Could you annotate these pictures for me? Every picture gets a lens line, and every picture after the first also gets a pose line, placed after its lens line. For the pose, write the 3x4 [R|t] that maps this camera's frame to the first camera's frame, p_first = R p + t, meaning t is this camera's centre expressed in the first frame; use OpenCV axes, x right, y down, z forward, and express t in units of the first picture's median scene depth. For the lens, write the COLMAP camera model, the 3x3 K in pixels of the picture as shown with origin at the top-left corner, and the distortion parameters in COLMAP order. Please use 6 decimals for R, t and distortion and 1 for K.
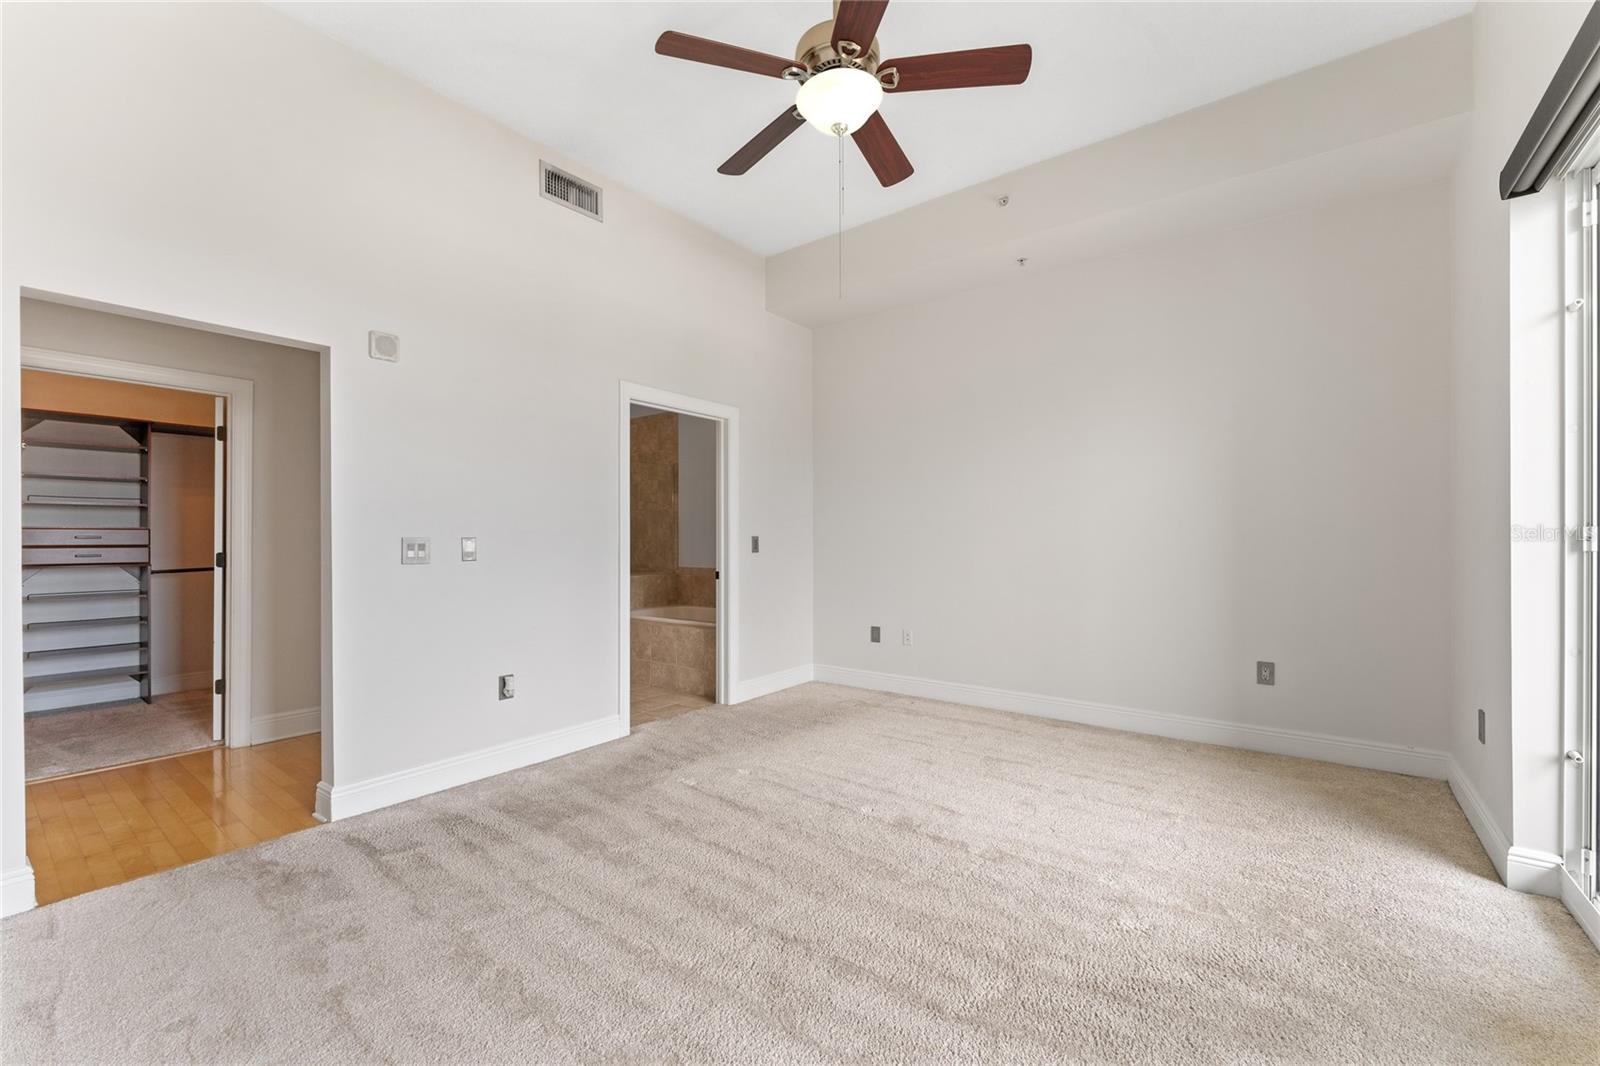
lens RADIAL K [[656.8, 0, 788.2], [0, 656.8, 536.7], [0, 0, 1]] dist [0.000384, -0.000022]
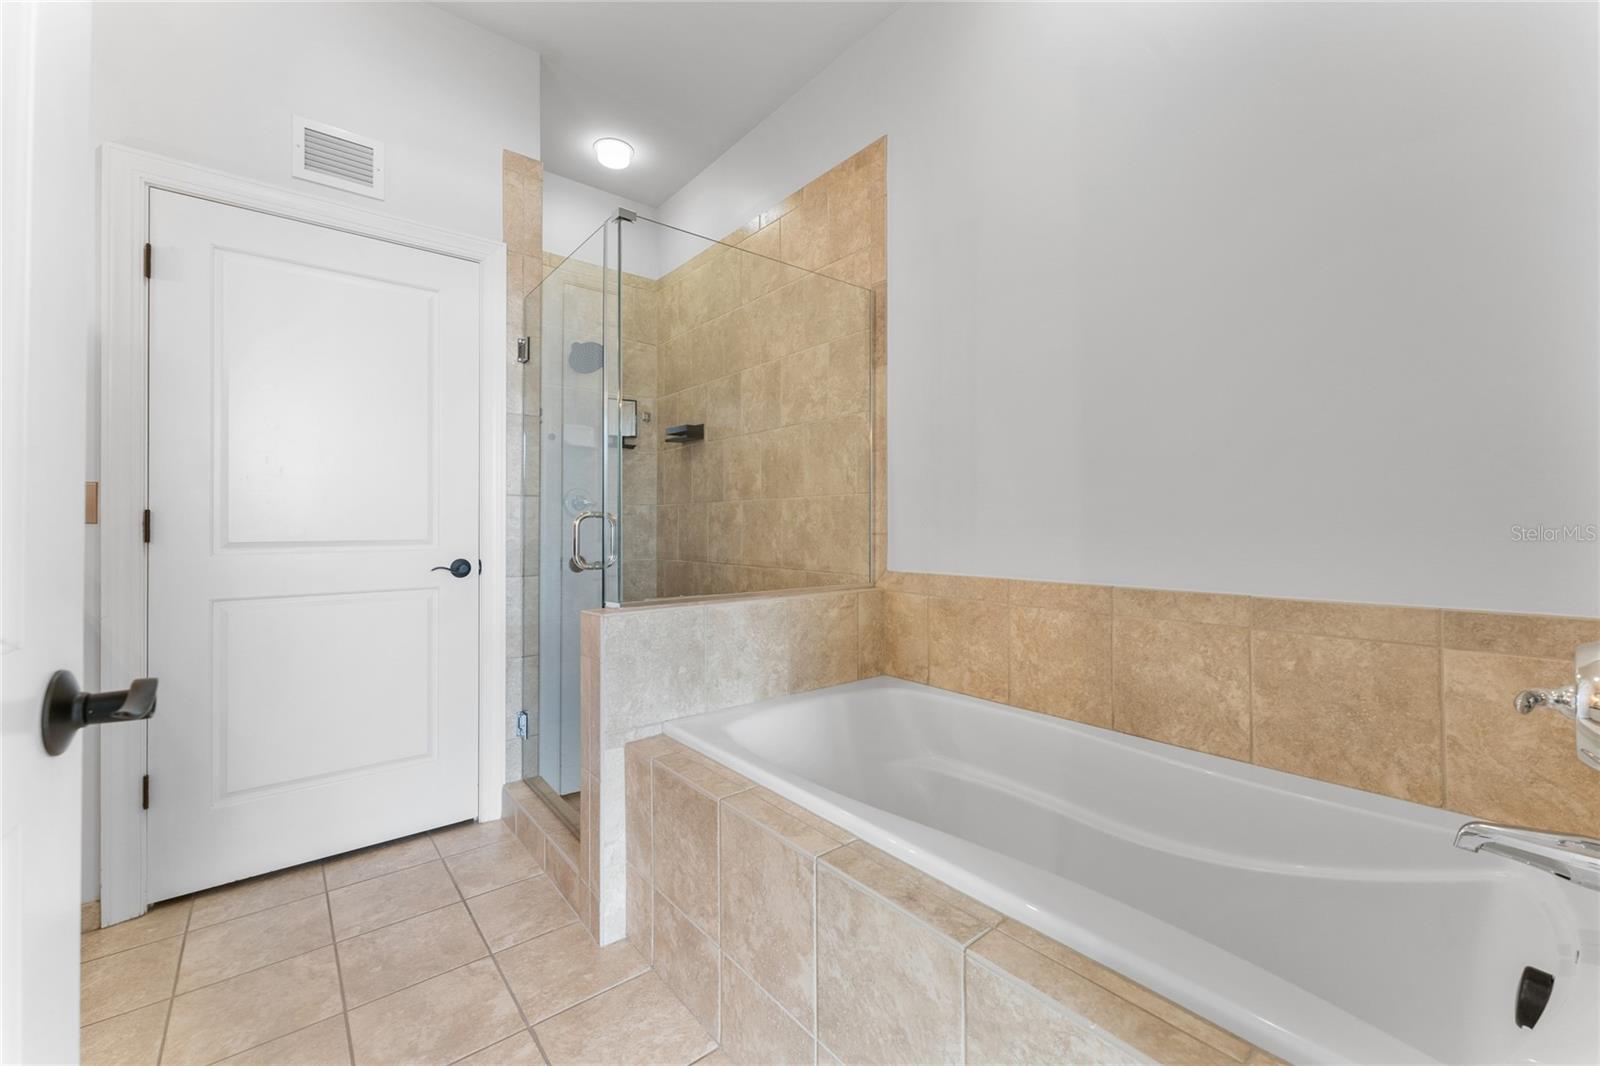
lens RADIAL K [[656.8, 0, 800.7], [0, 656.8, 527.7], [0, 0, 1]] dist [0.000384, -0.000022]
pose [[0.976810, 0.003255, -0.214084, -0.136245], [-0.002849, 0.999994, 0.002202, 0.021723], [0.214090, -0.001541, 0.976813, 0.640748]]
